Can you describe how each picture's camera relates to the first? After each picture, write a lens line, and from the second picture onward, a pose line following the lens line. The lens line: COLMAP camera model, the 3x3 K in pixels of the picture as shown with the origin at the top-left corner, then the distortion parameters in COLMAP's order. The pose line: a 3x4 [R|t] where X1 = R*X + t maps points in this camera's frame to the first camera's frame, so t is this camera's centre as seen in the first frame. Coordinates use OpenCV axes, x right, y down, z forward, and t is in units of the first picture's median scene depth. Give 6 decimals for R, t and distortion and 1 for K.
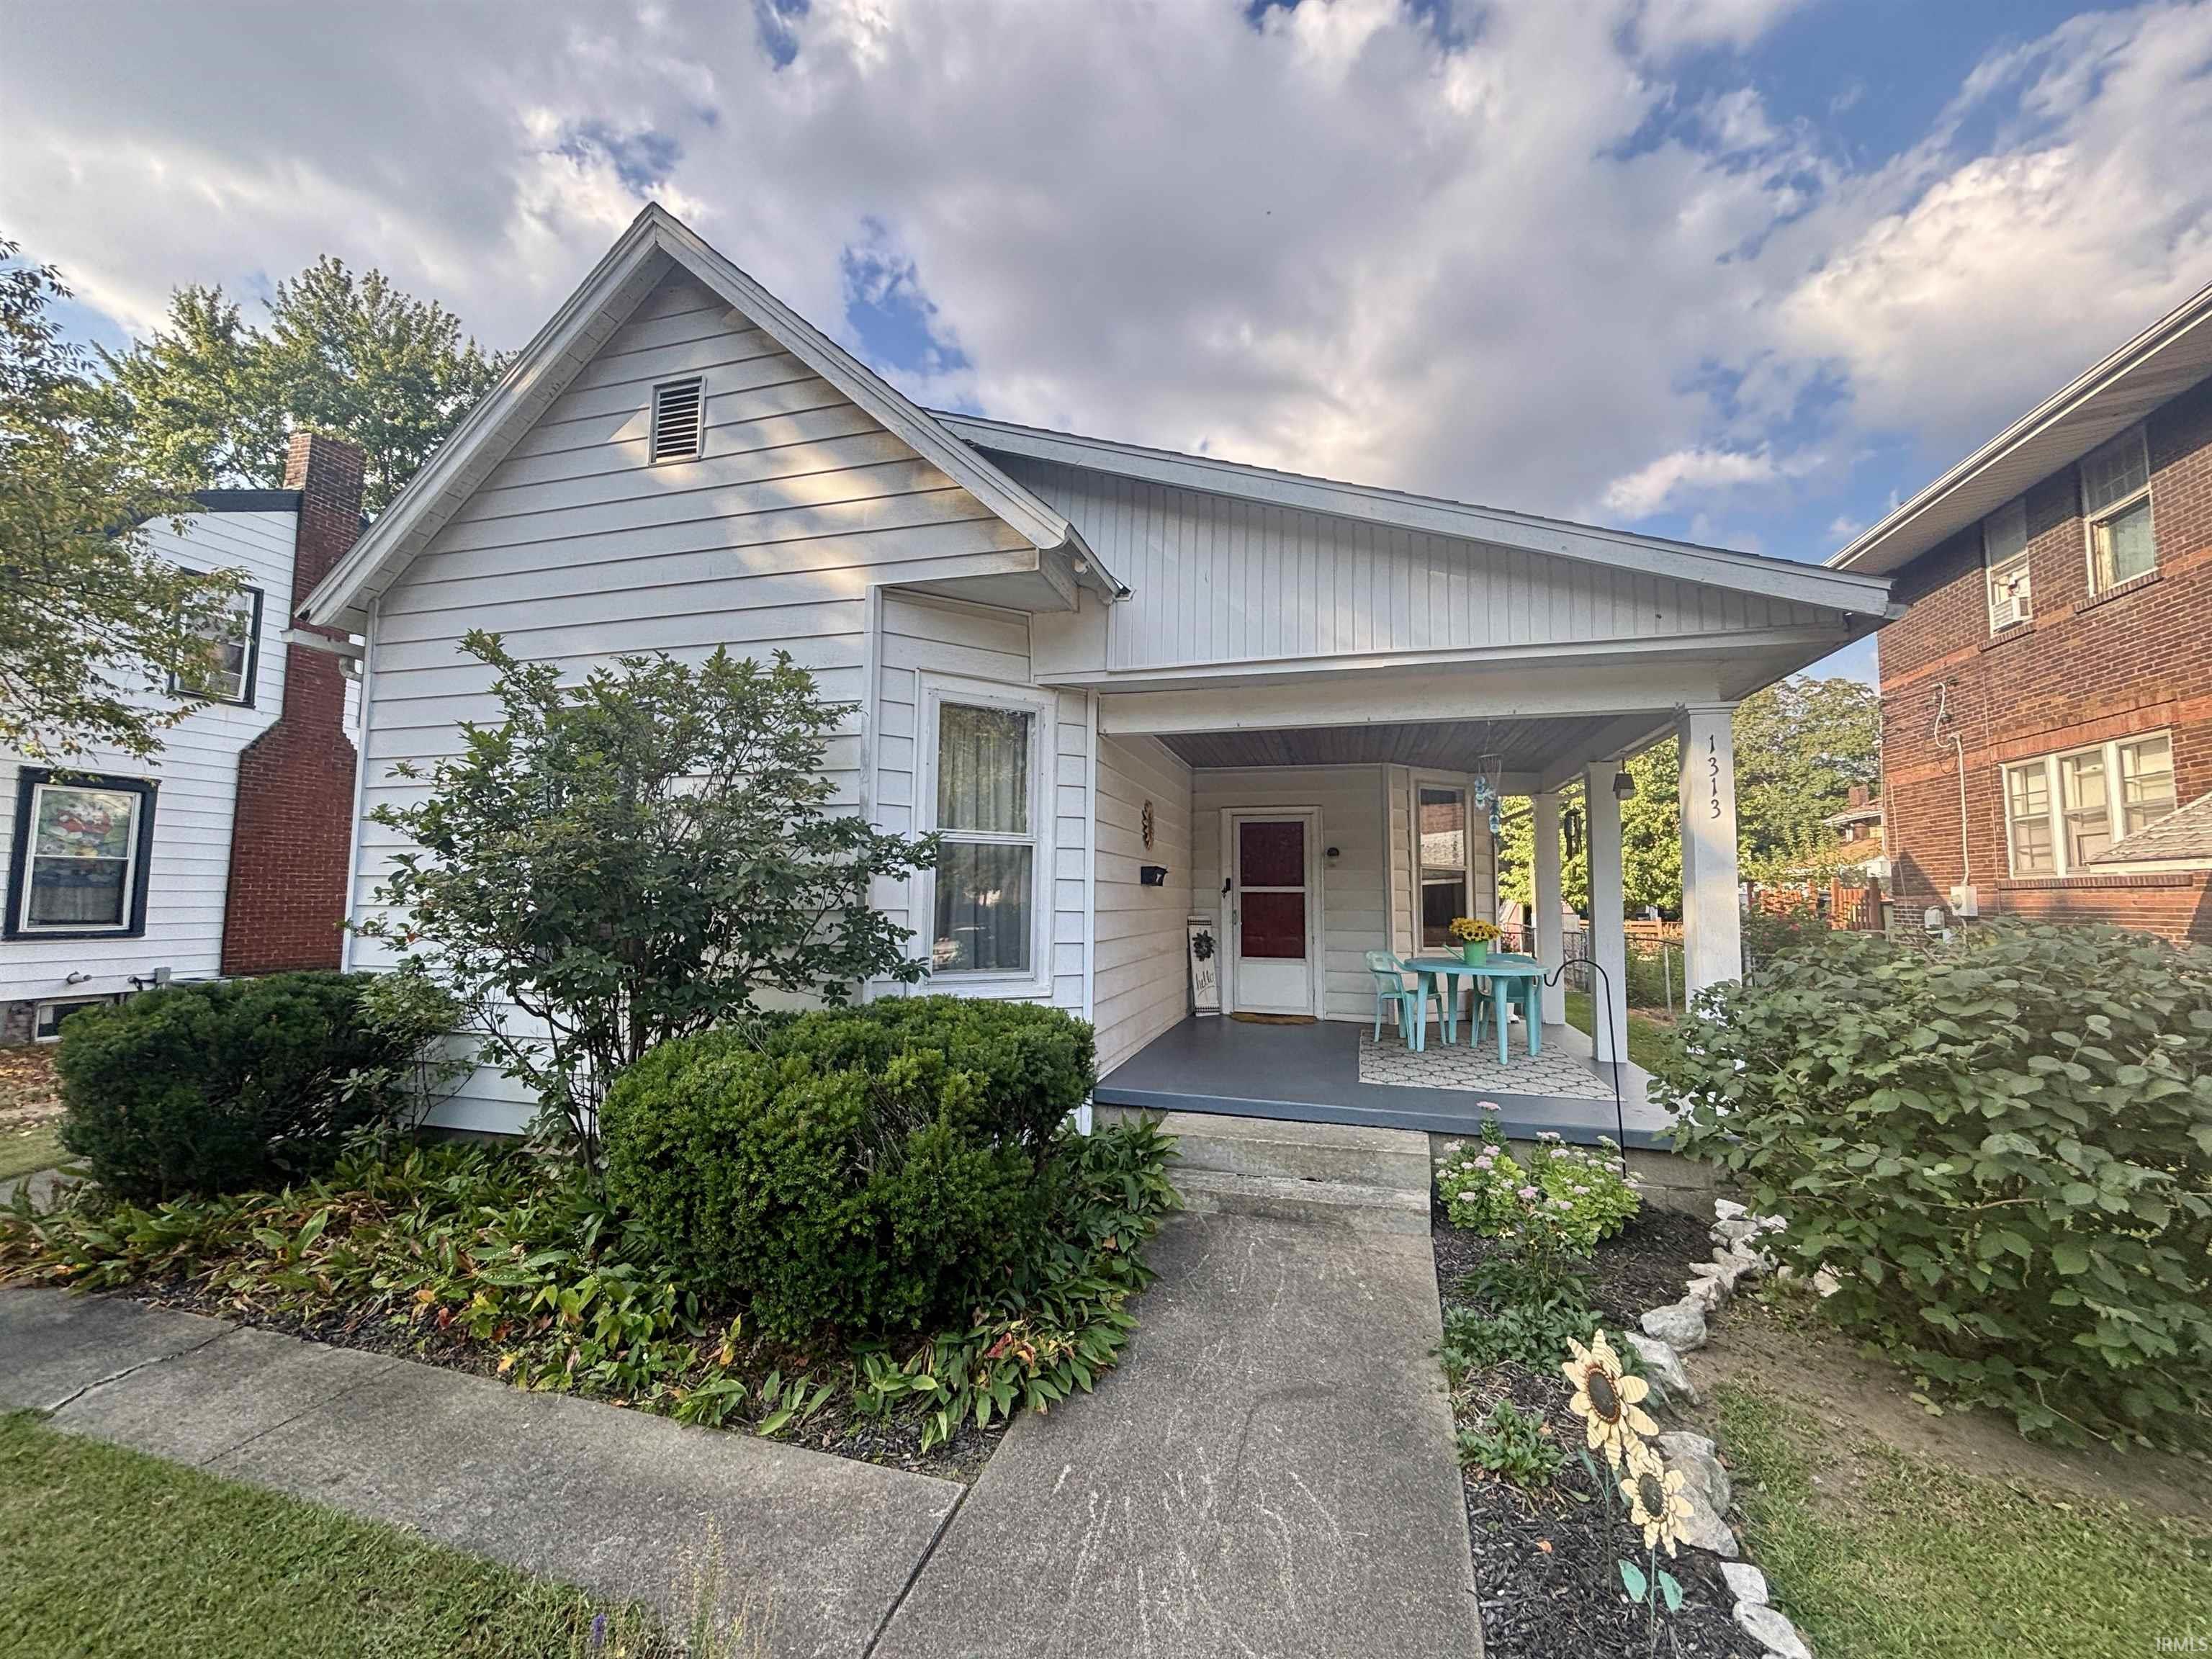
lens RADIAL K [[895.2, 0, 1100.1], [0, 895.2, 824.4], [0, 0, 1]] dist [-0.001628, 0.000080]
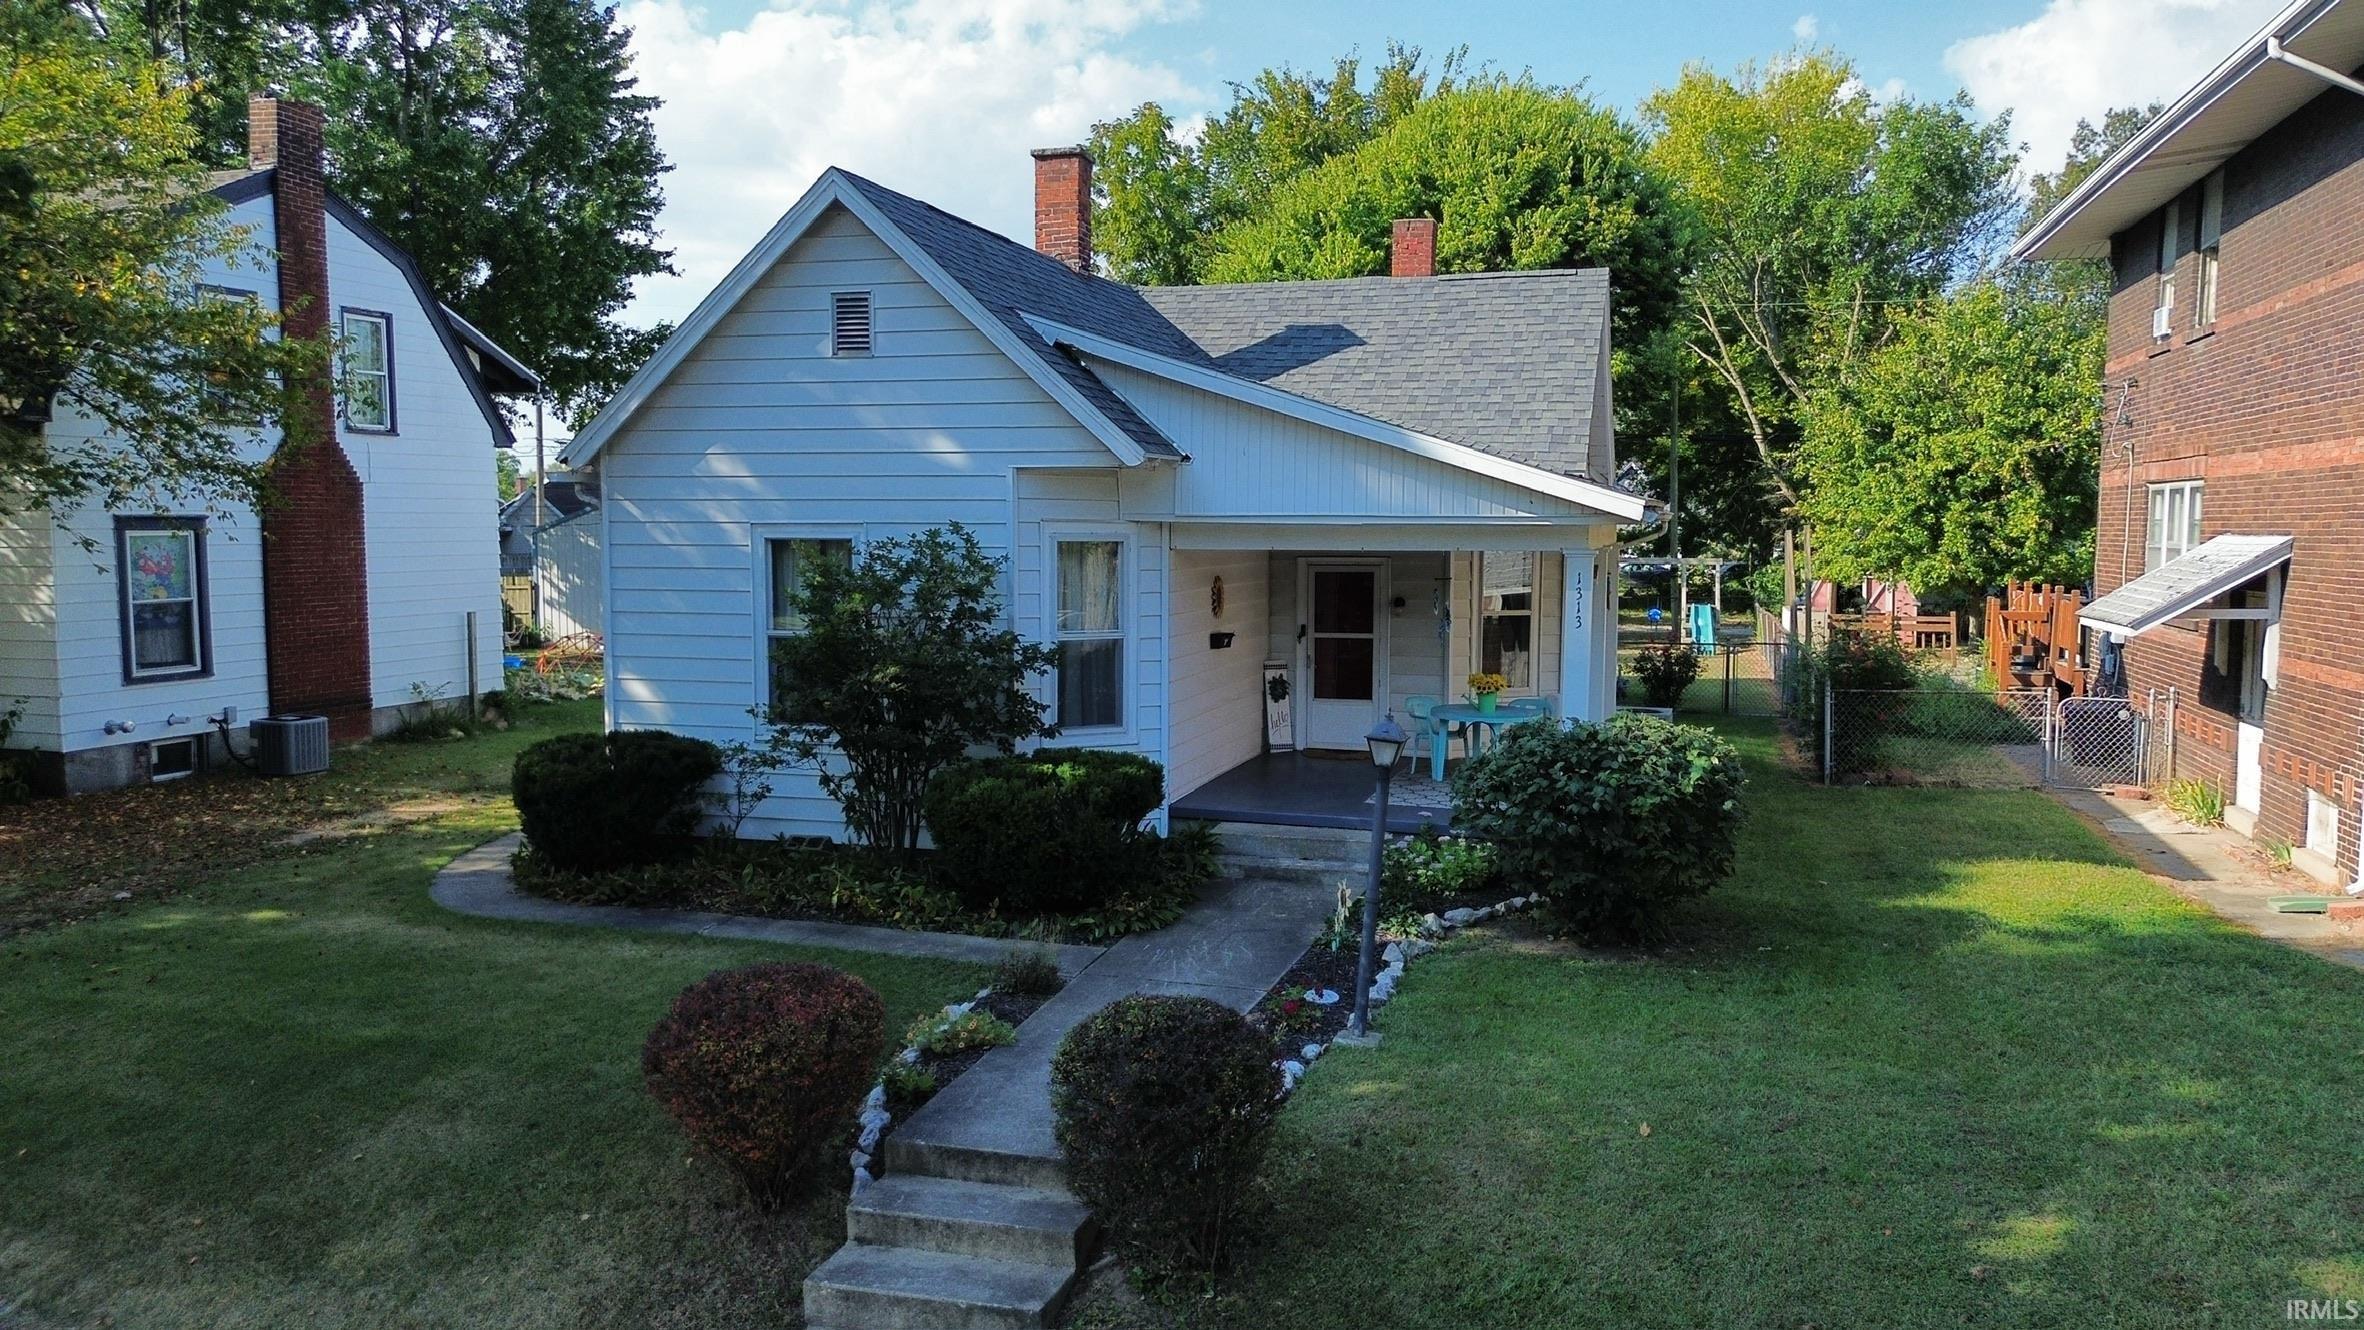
lens RADIAL K [[1675.0, 0, 1184.8], [0, 1675.0, 668.3], [0, 0, 1]] dist [0.003293, 0.000818]
pose [[0.999719, -0.005507, -0.023043, 0.078179], [0.009346, 0.985404, 0.169976, -0.361992], [0.021770, -0.170143, 0.985179, -1.534715]]
